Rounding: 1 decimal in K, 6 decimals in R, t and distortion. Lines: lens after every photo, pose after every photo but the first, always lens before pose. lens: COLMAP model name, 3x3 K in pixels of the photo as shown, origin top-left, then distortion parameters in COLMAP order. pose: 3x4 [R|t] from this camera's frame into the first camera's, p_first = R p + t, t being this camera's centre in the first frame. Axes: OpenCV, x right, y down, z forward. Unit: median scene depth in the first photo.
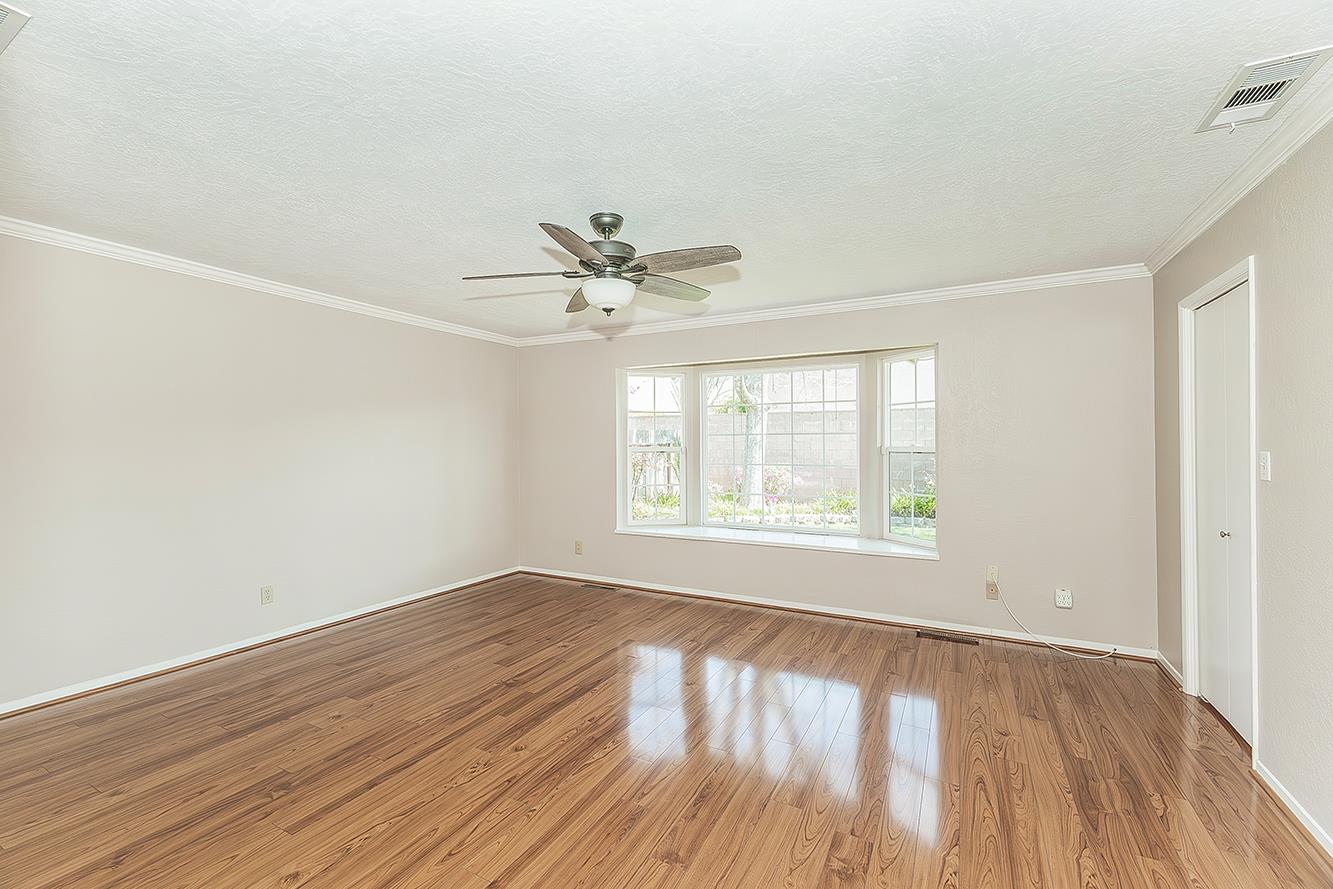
lens RADIAL K [[577.1, 0, 673.1], [0, 577.1, 444.1], [0, 0, 1]] dist [0.003744, 0.000883]
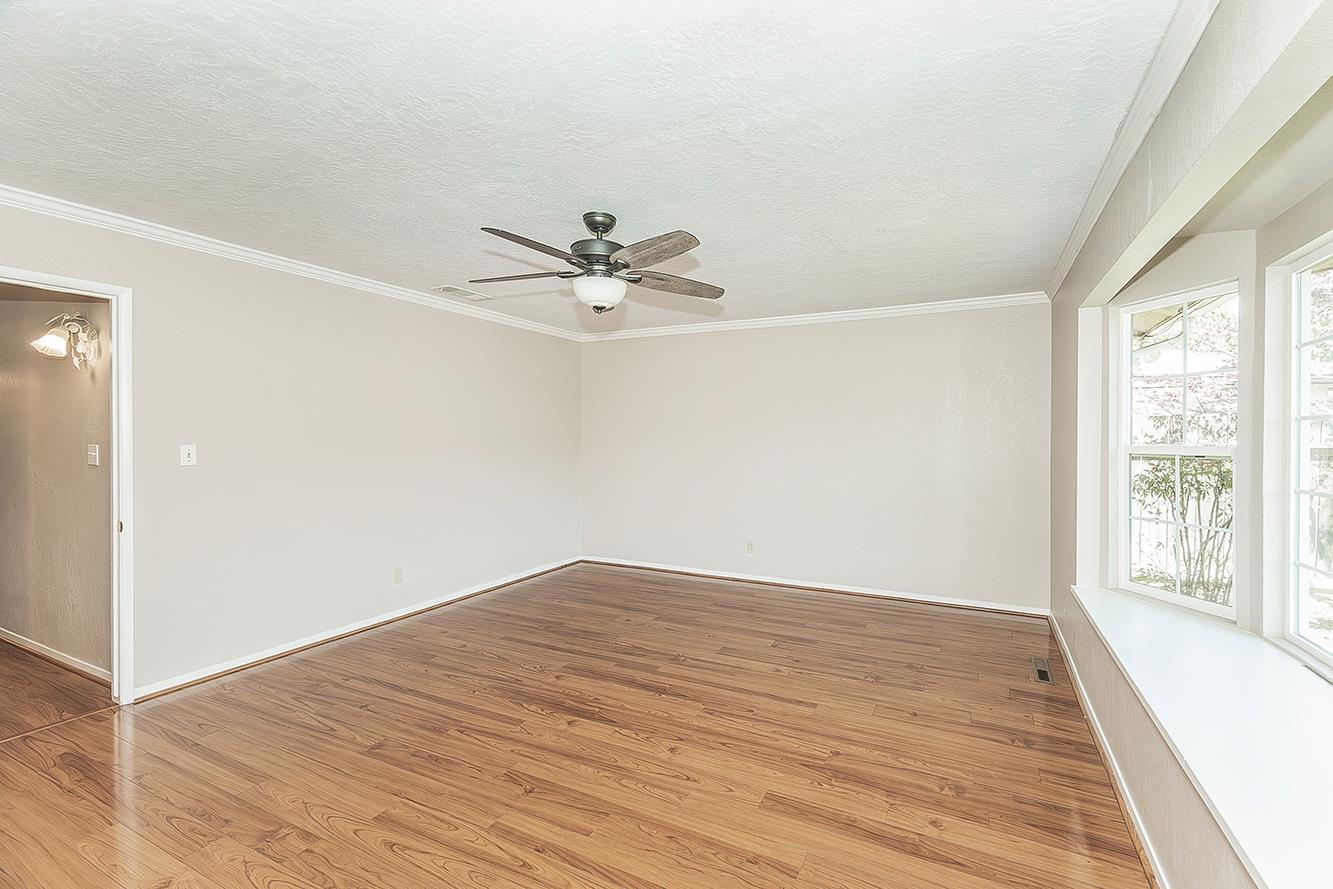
lens RADIAL K [[577.1, 0, 675.2], [0, 577.1, 440.7], [0, 0, 1]] dist [0.003744, 0.000883]
pose [[-0.011167, 0.005486, -0.999923, 0.775222], [-0.000177, 0.999985, 0.005488, 0.010144], [0.999938, 0.000238, -0.011166, 1.012333]]
